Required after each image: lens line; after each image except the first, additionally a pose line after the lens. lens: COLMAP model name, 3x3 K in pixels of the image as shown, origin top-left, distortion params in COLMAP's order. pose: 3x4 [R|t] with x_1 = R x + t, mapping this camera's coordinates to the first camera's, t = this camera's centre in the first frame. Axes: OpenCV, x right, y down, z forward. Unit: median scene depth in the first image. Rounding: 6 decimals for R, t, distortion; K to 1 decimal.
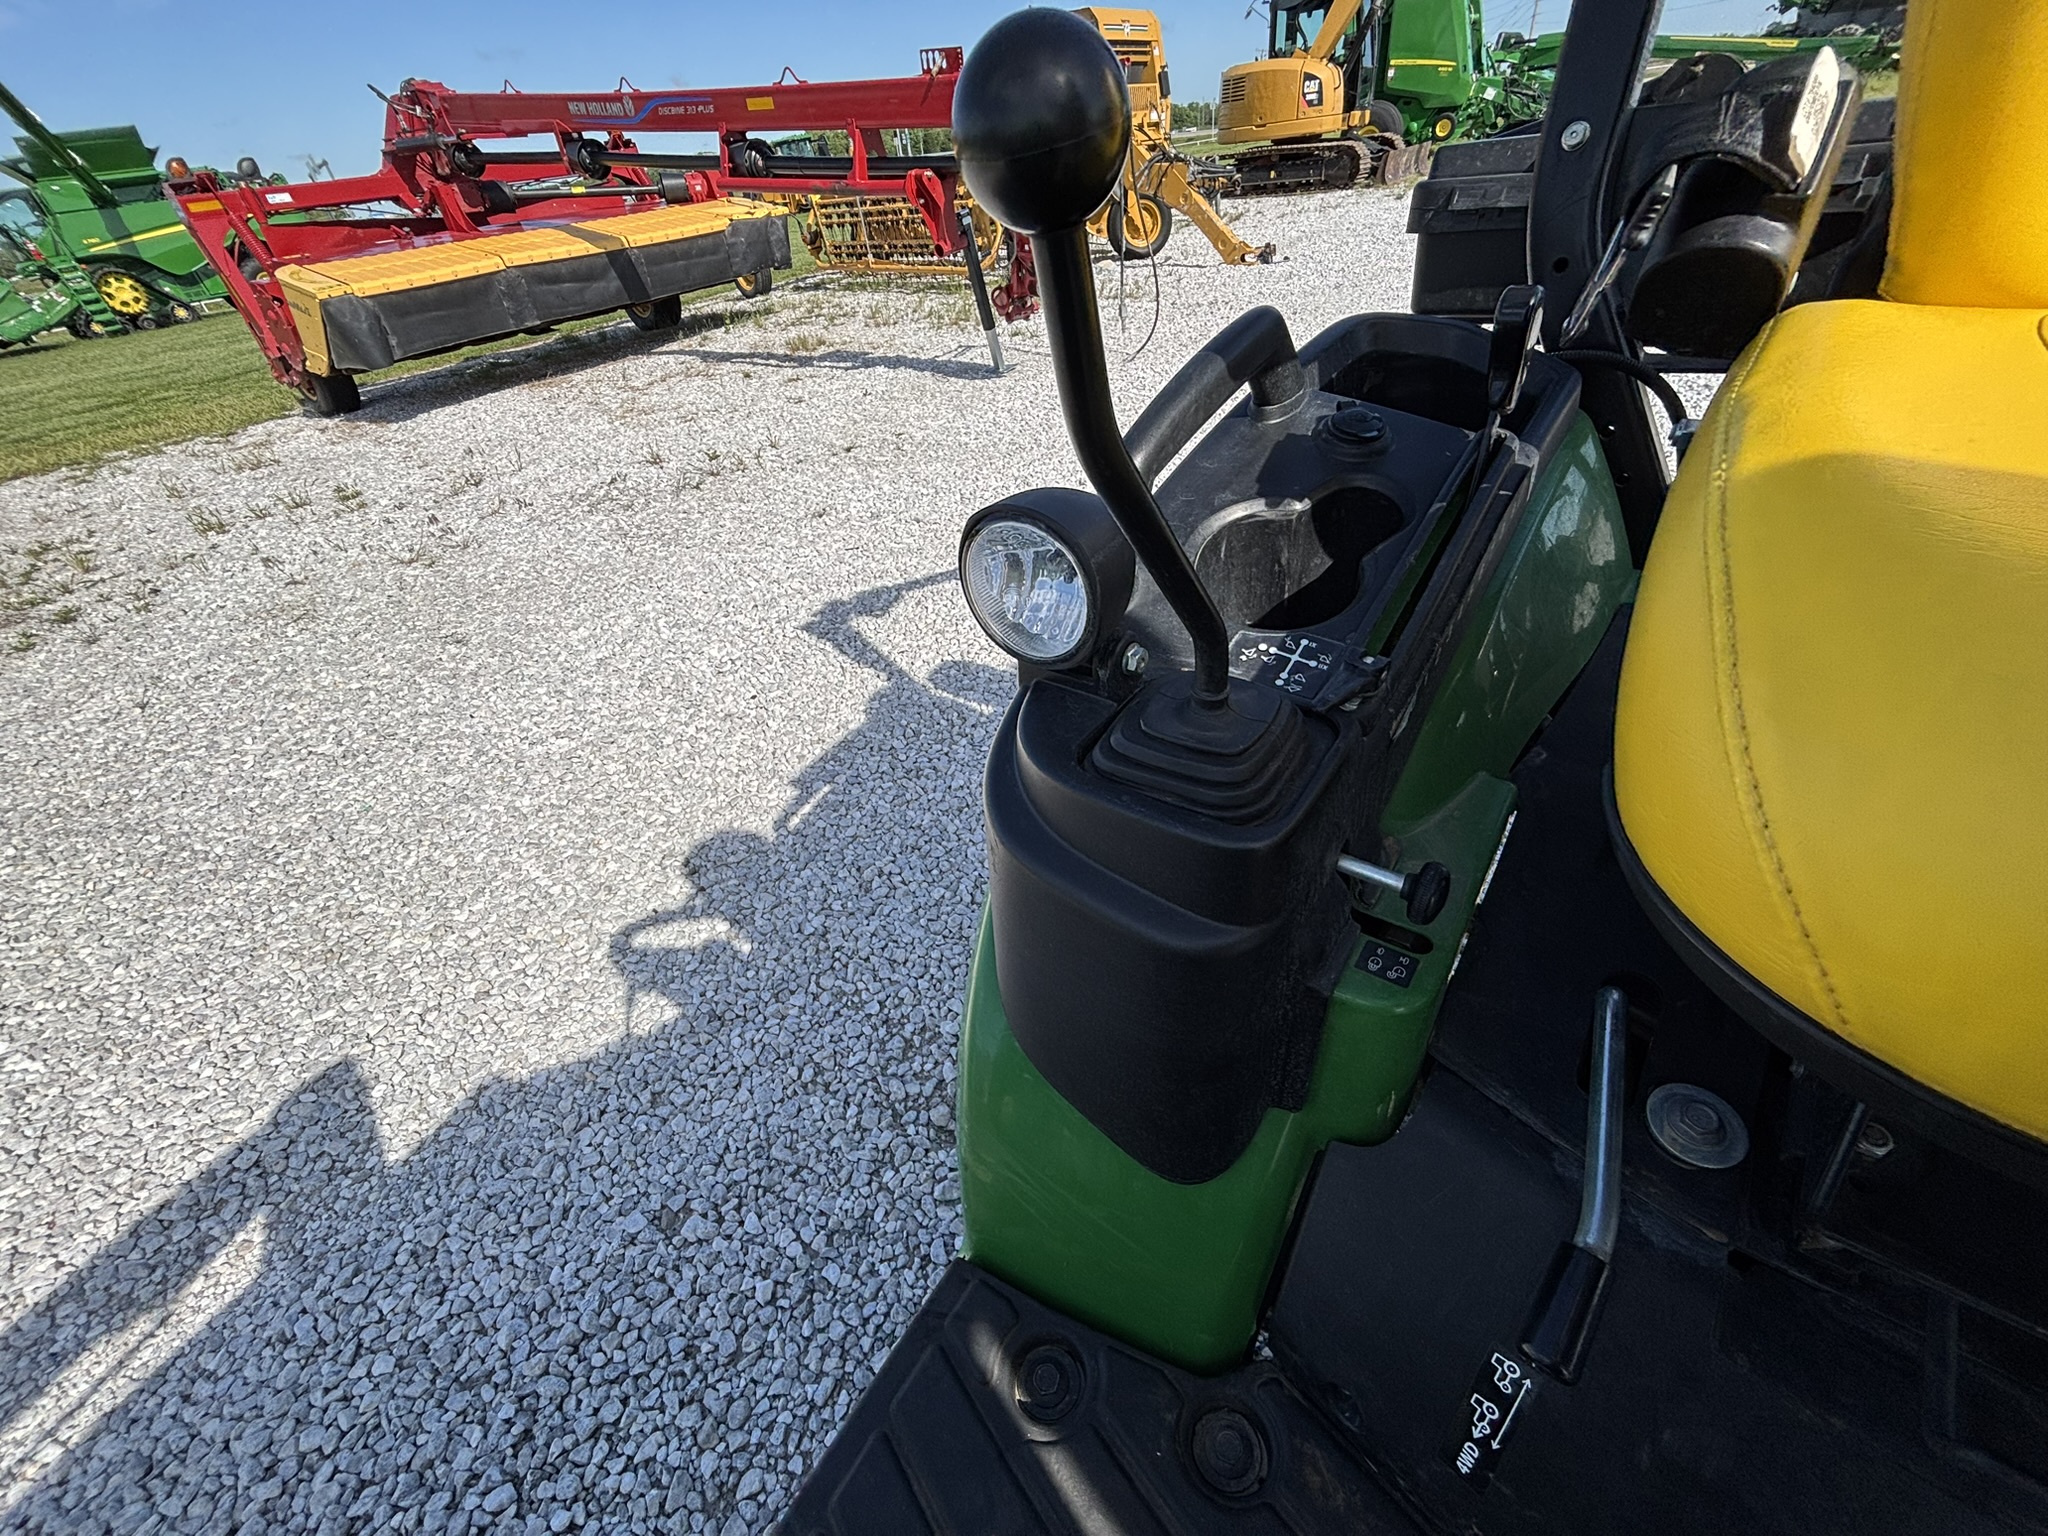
lens RADIAL K [[824.1, 0, 1003.4], [0, 824.1, 770.9], [0, 0, 1]] dist [0.005558, -0.002620]
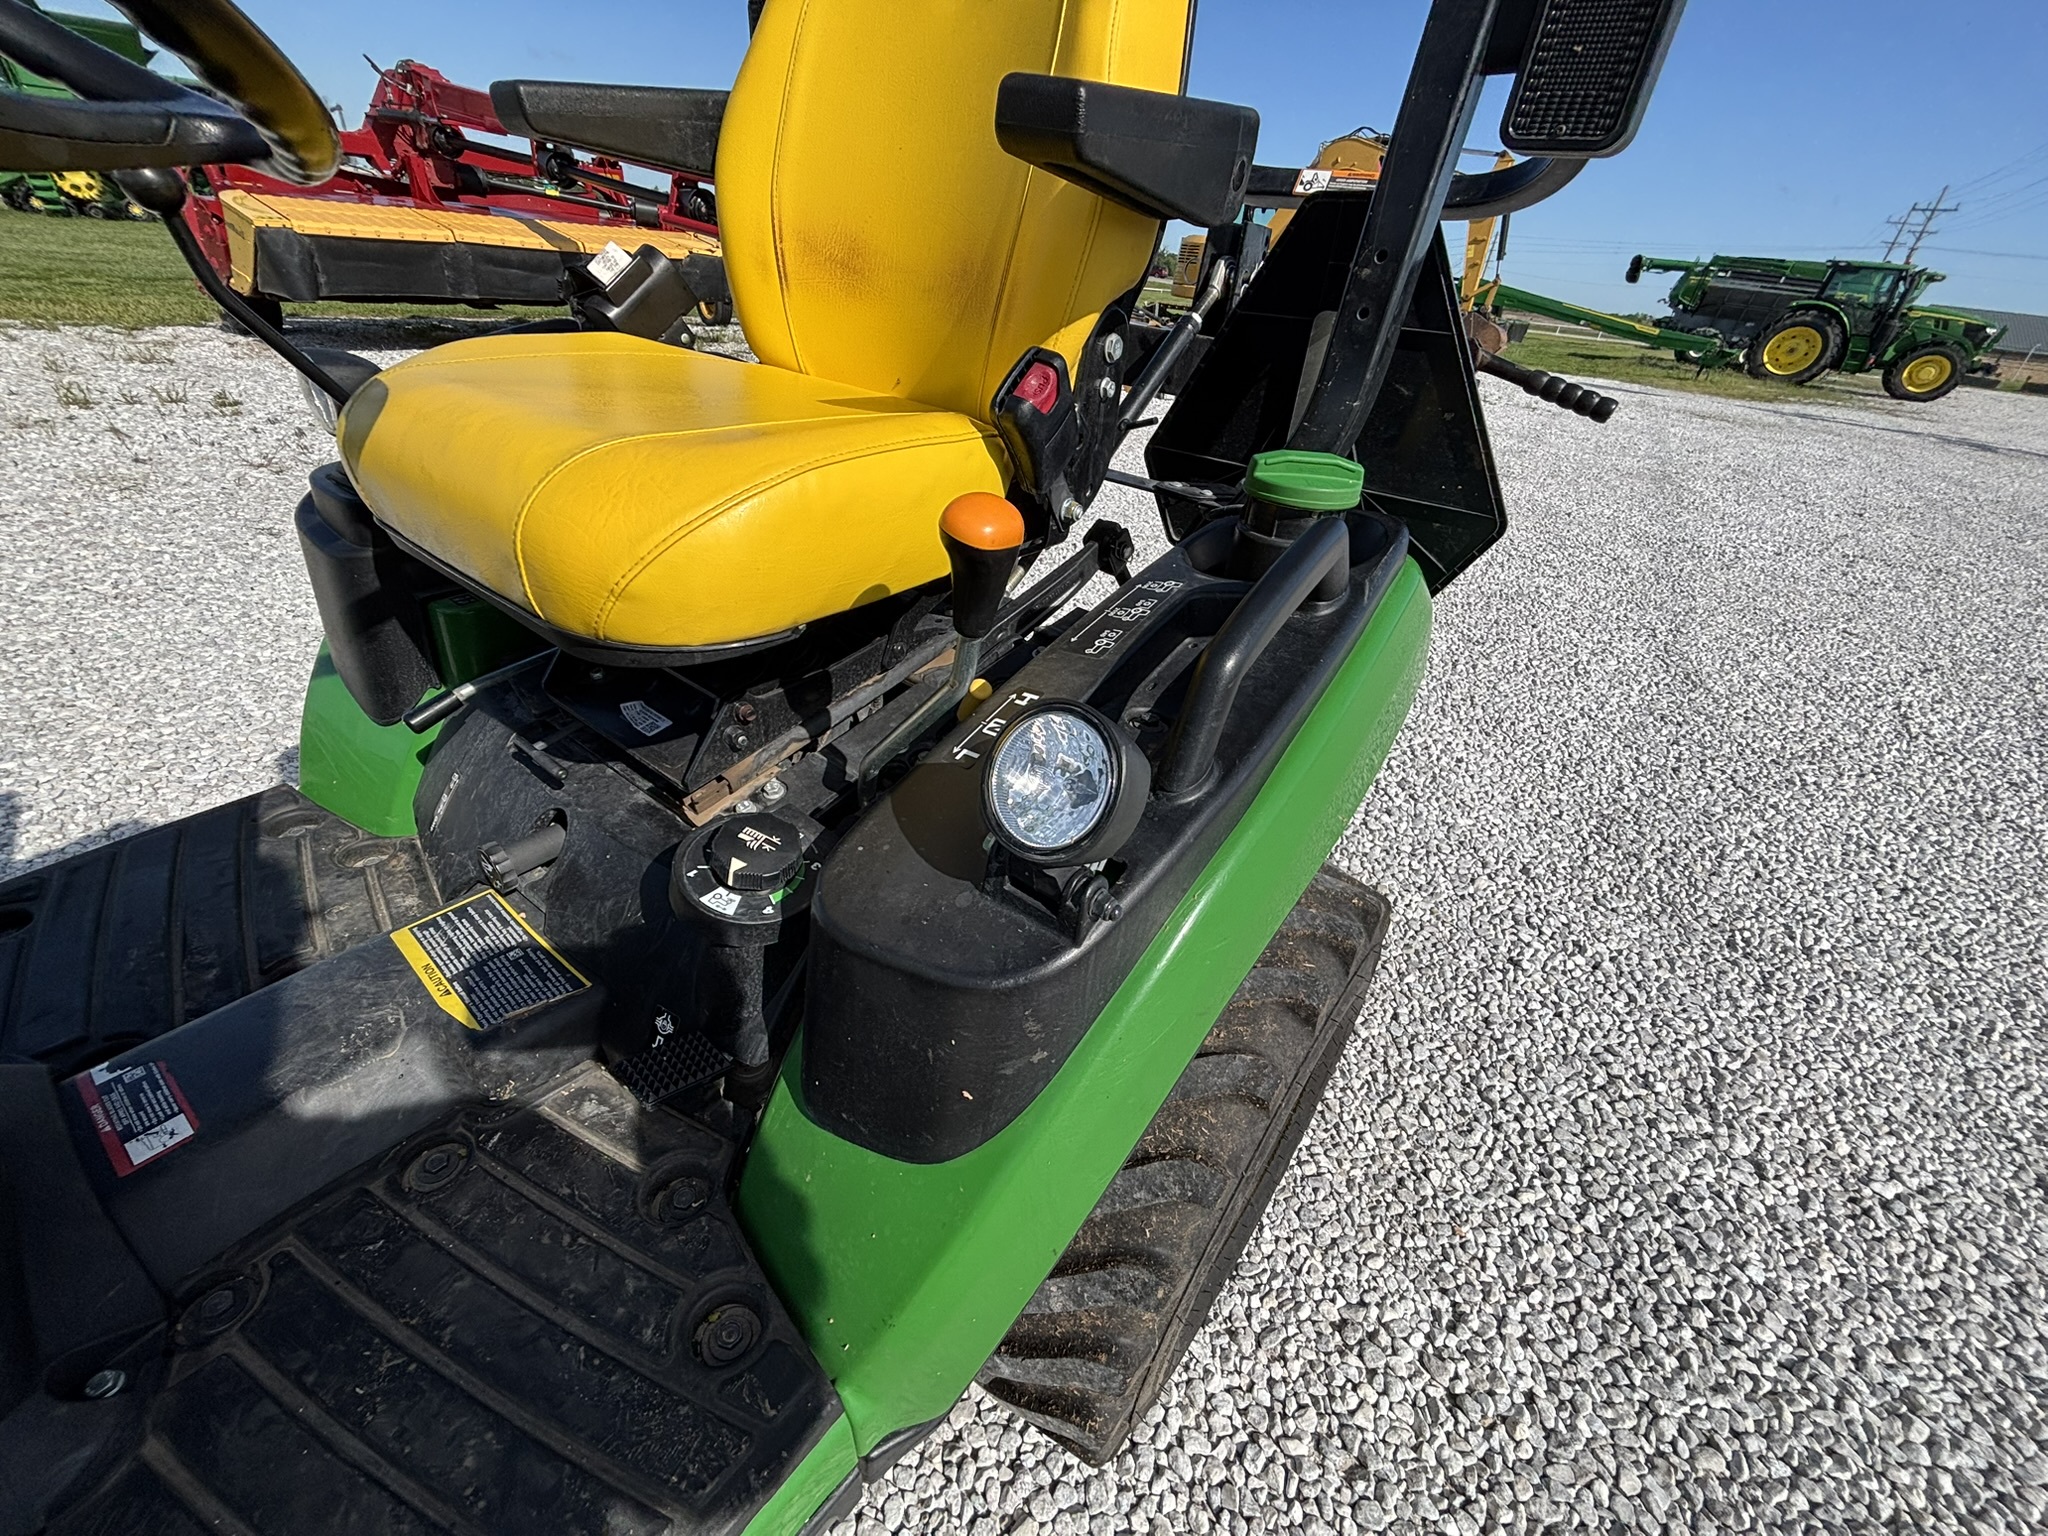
lens RADIAL K [[824.1, 0, 1012.1], [0, 824.1, 764.7], [0, 0, 1]] dist [0.005558, -0.002620]
pose [[0.979250, 0.176652, 0.099312, 0.120396], [-0.166515, 0.980695, -0.102522, 0.044769], [-0.115505, 0.083858, 0.989761, -0.086073]]
